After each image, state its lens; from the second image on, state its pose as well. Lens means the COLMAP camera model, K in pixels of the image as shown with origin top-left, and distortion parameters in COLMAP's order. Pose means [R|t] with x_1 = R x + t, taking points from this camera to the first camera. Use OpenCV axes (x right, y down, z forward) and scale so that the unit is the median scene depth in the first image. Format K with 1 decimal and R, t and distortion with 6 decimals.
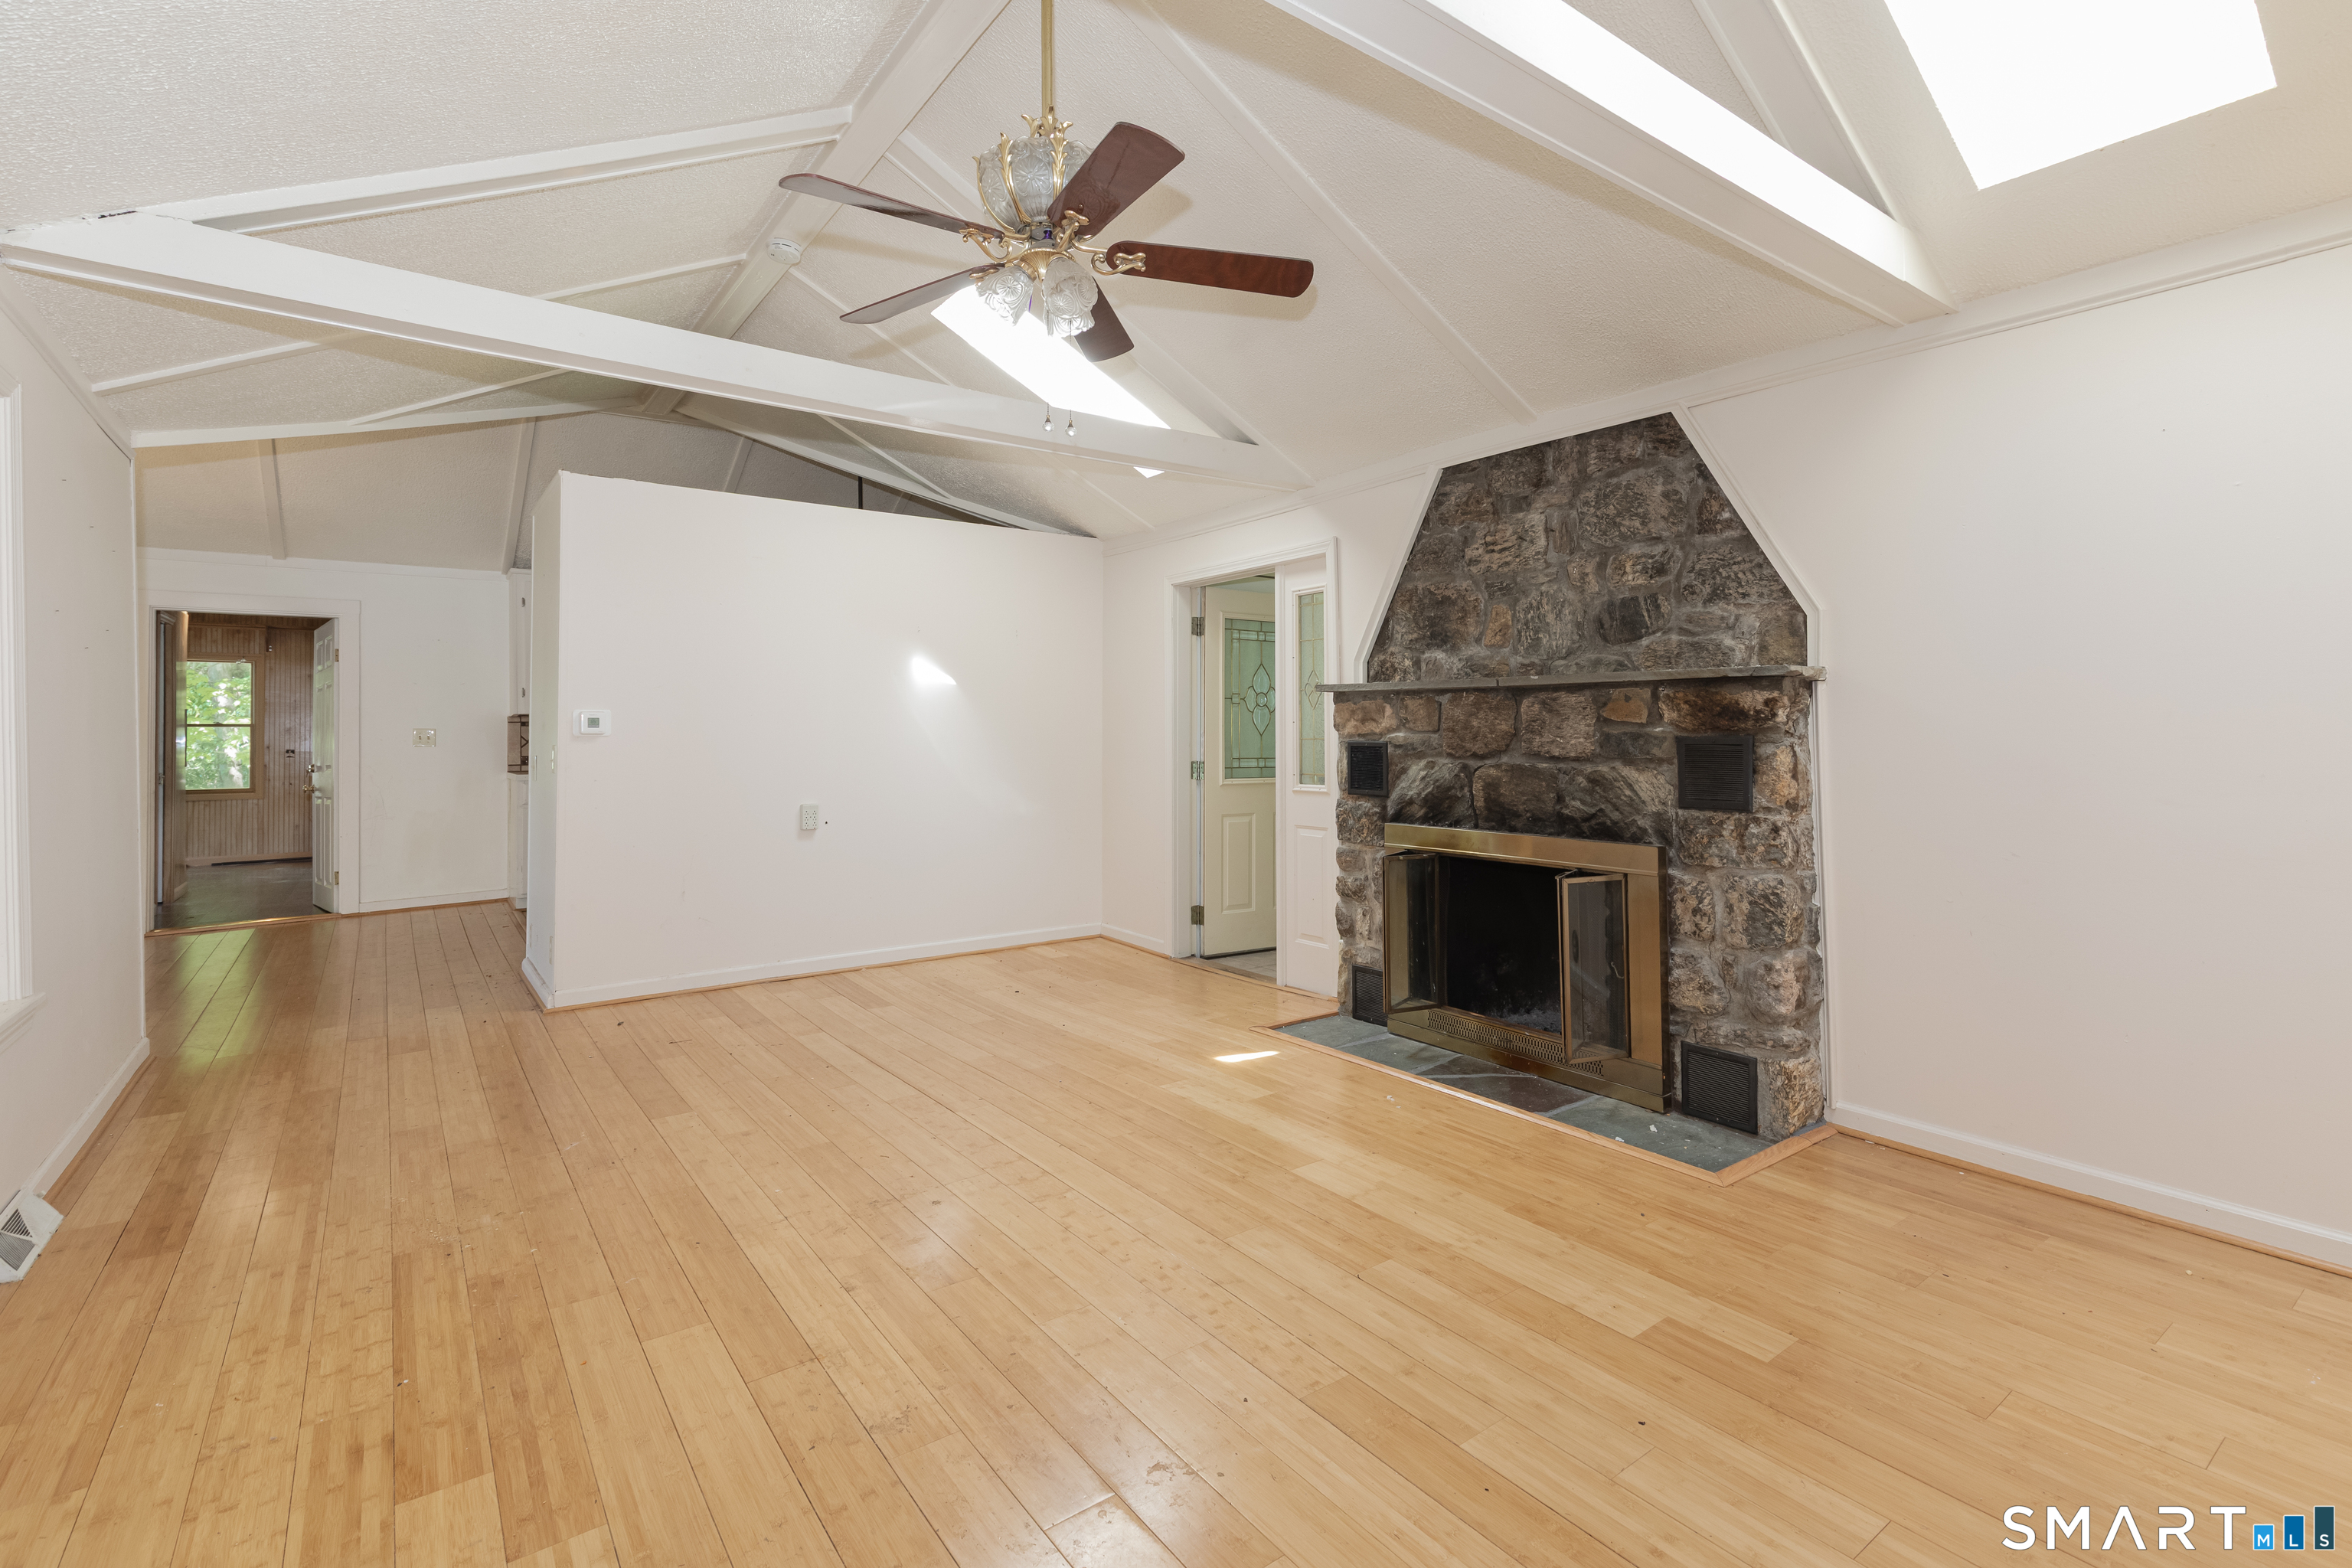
lens RADIAL K [[1069.9, 0, 1197.8], [0, 1069.9, 714.6], [0, 0, 1]] dist [0.011972, -0.000948]
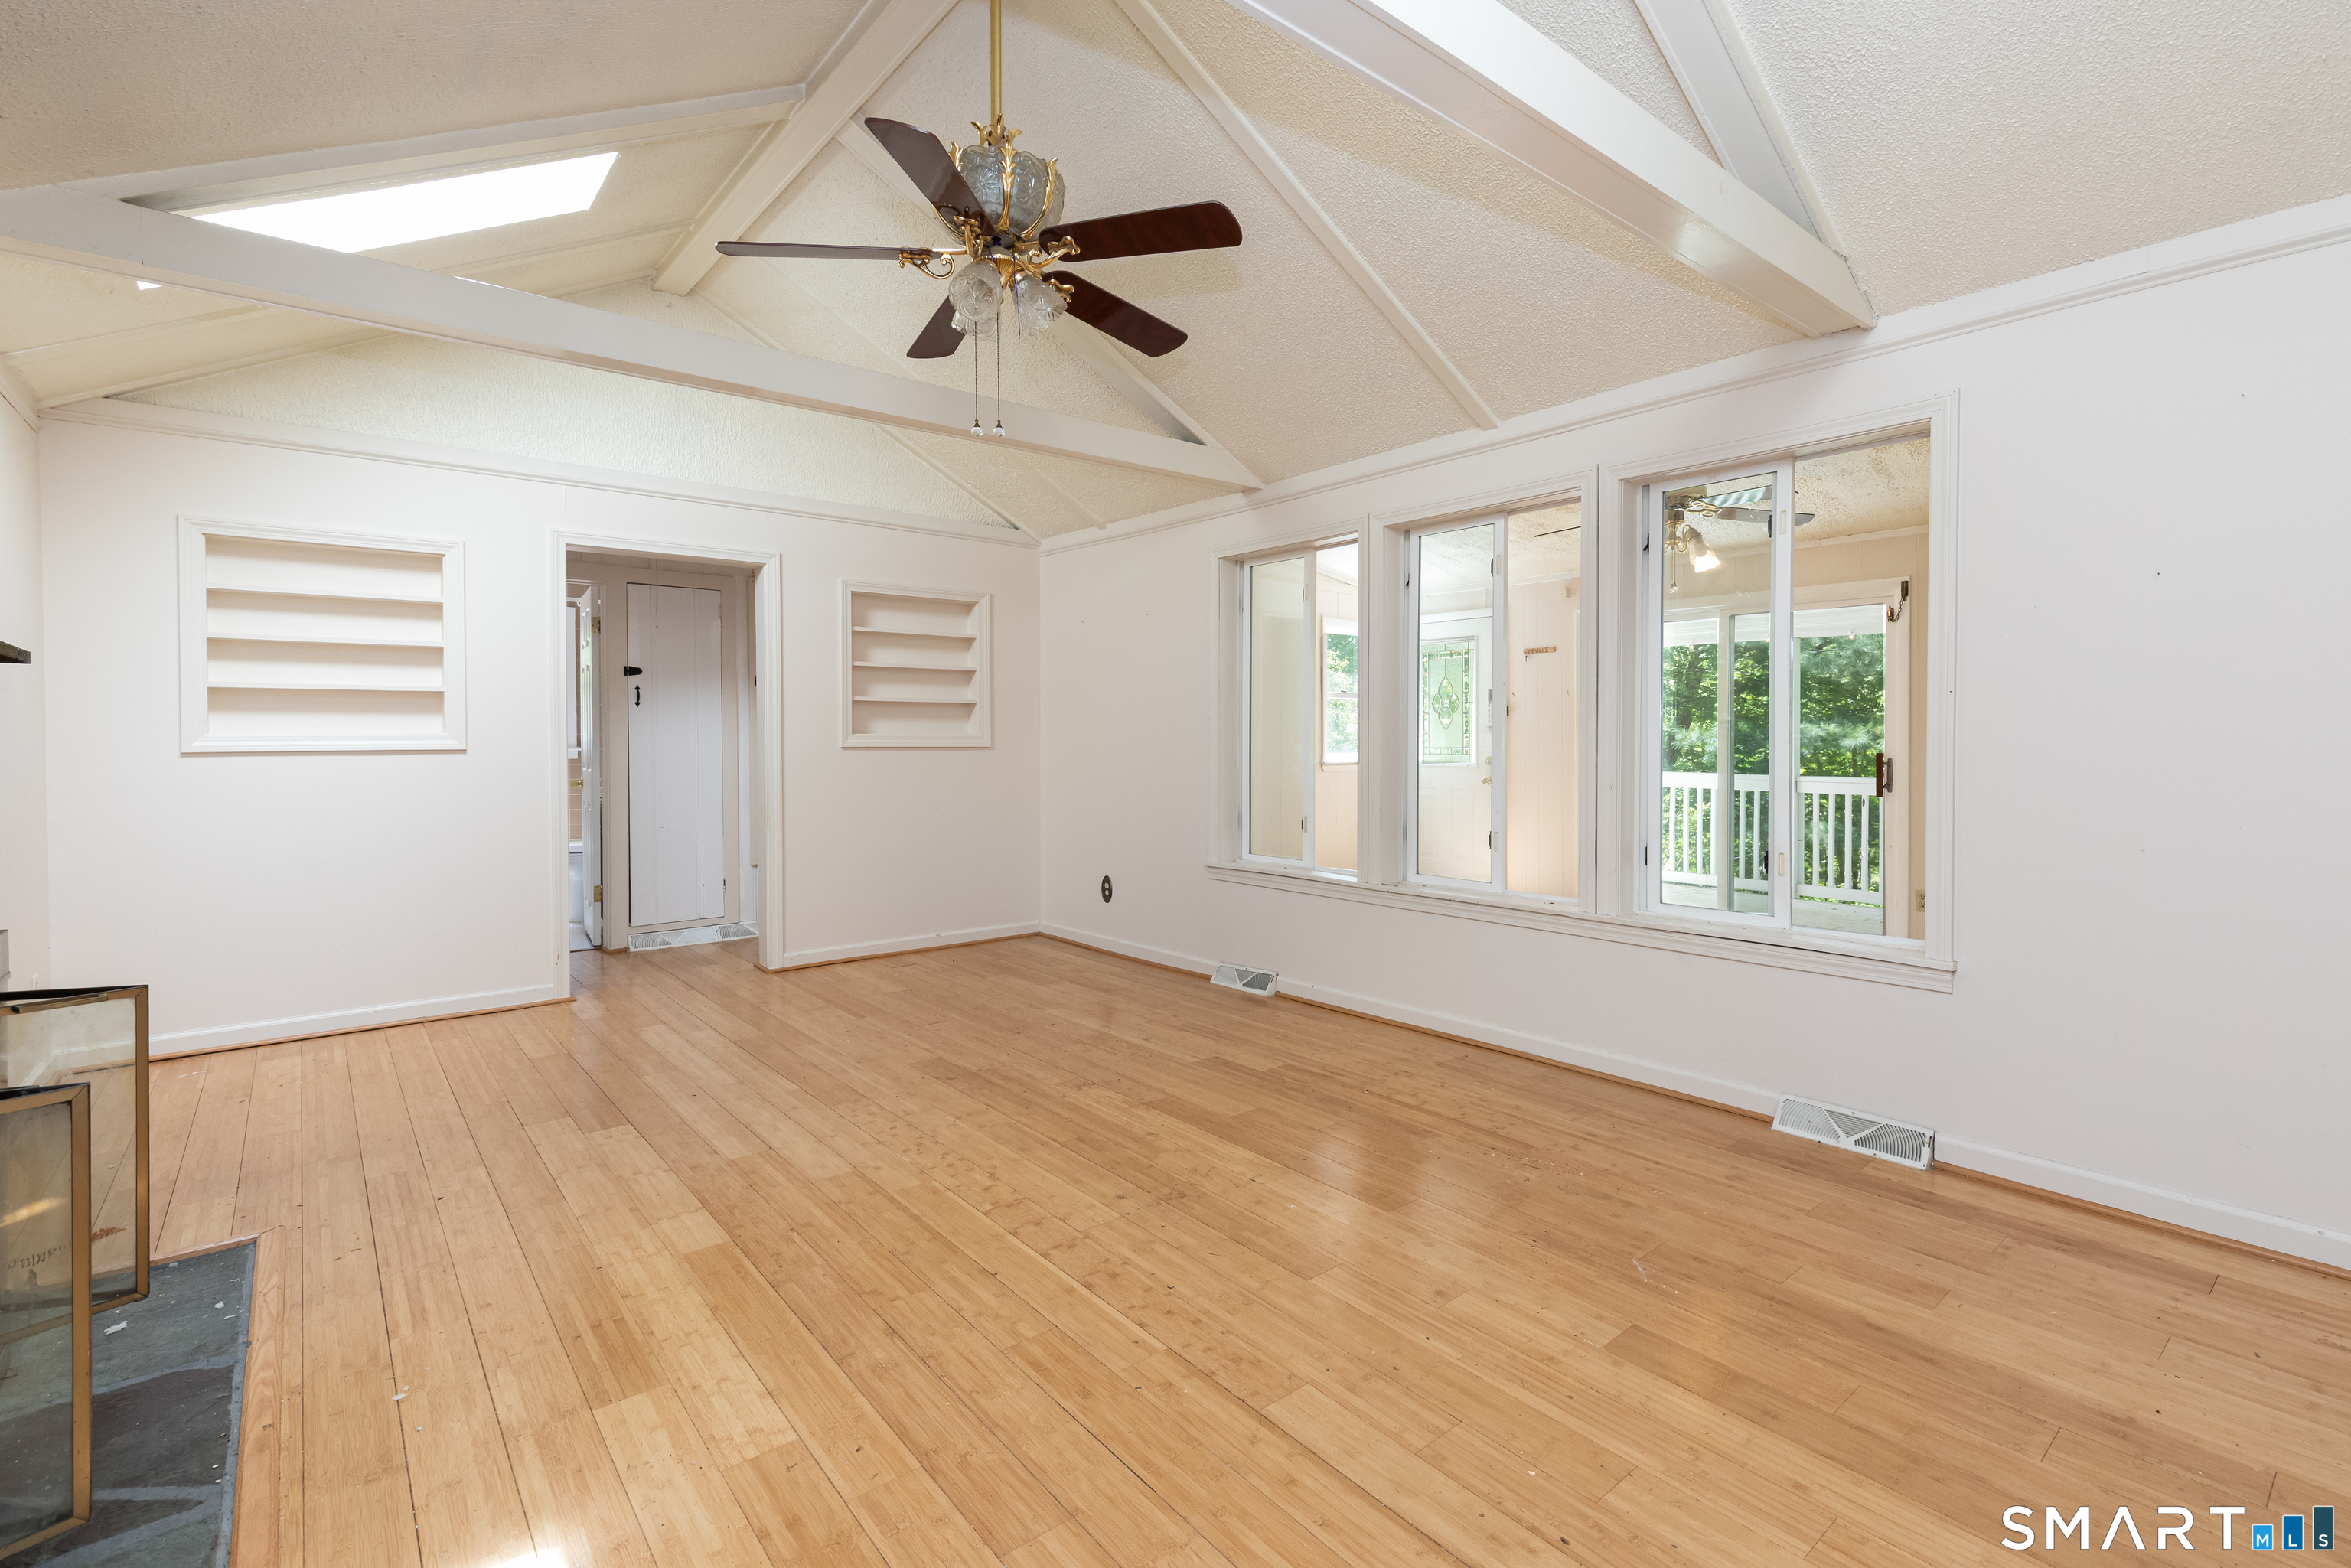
lens RADIAL K [[1066.1, 0, 1165.6], [0, 1066.1, 776.0], [0, 0, 1]] dist [0.009645, -0.000083]
pose [[-0.999609, 0.012998, -0.024774, -0.195561], [0.012385, 0.999616, 0.024775, 0.025918], [0.025086, 0.024459, -0.999386, 1.463967]]
